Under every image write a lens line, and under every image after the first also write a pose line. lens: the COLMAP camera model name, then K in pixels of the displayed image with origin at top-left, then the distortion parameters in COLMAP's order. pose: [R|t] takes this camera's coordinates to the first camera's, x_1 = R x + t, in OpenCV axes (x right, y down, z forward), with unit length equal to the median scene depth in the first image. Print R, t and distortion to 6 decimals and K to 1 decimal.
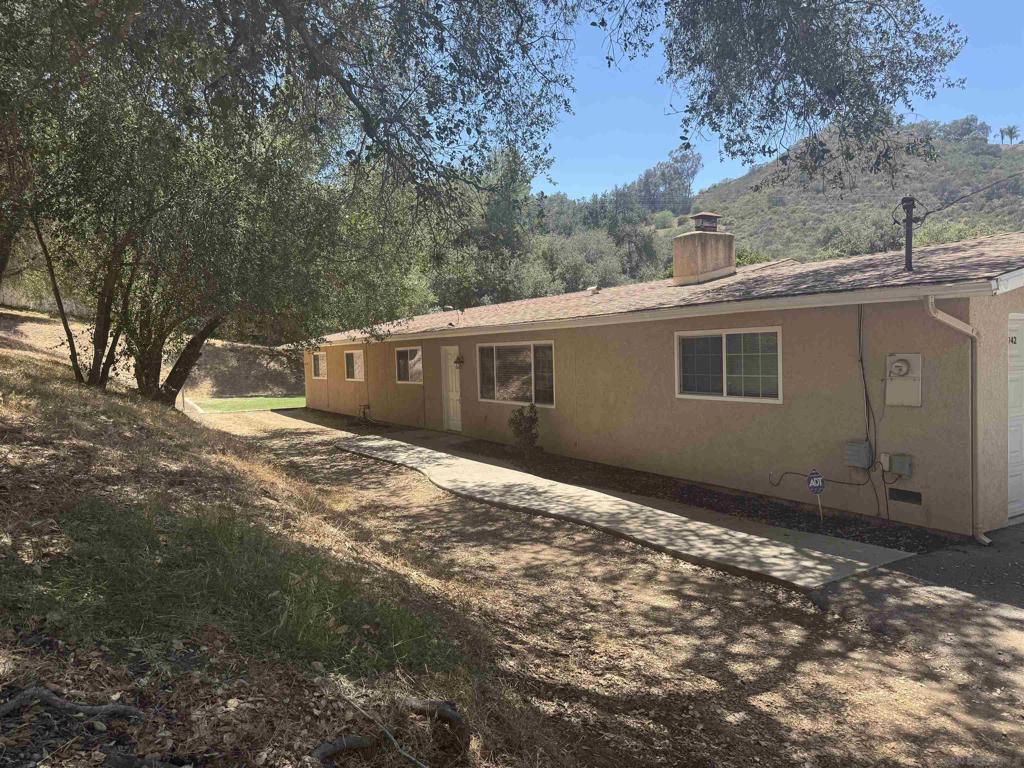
lens RADIAL K [[706.5, 0, 502.9], [0, 706.5, 384.9], [0, 0, 1]] dist [0.001494, -0.015730]
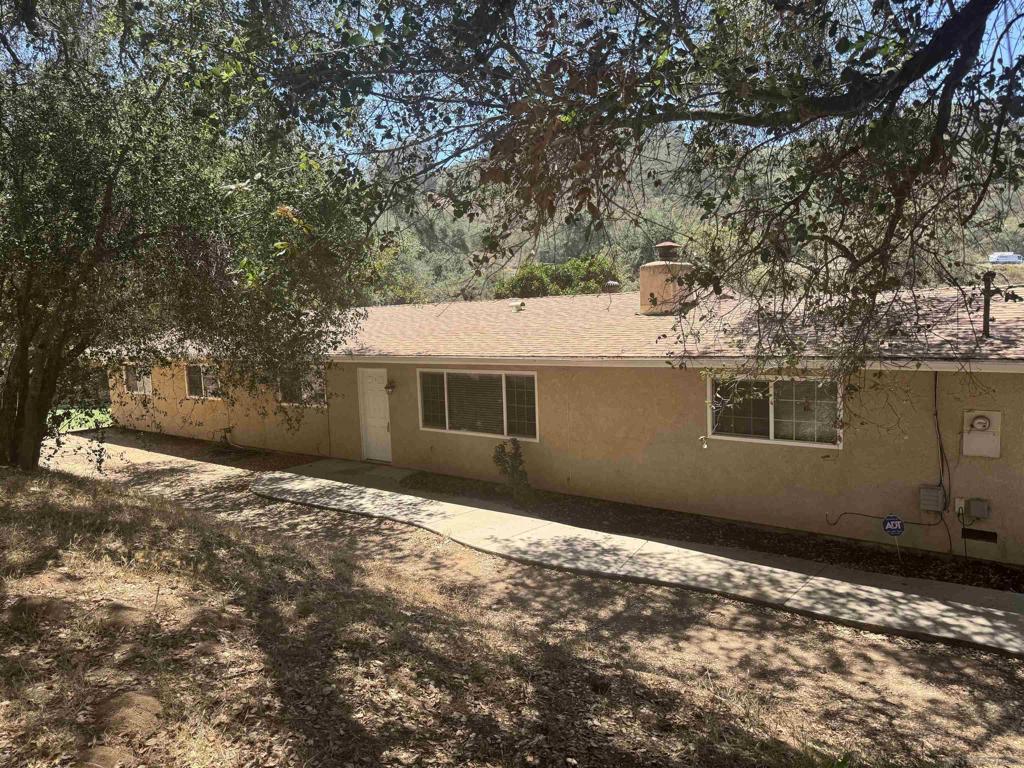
lens RADIAL K [[706.5, 0, 512.9], [0, 706.5, 380.9], [0, 0, 1]] dist [0.001494, -0.015730]
pose [[0.933618, -0.034124, 0.356641, -0.539238], [0.024323, 0.999194, 0.031931, -0.148032], [-0.357443, -0.021137, 0.933696, 0.223675]]
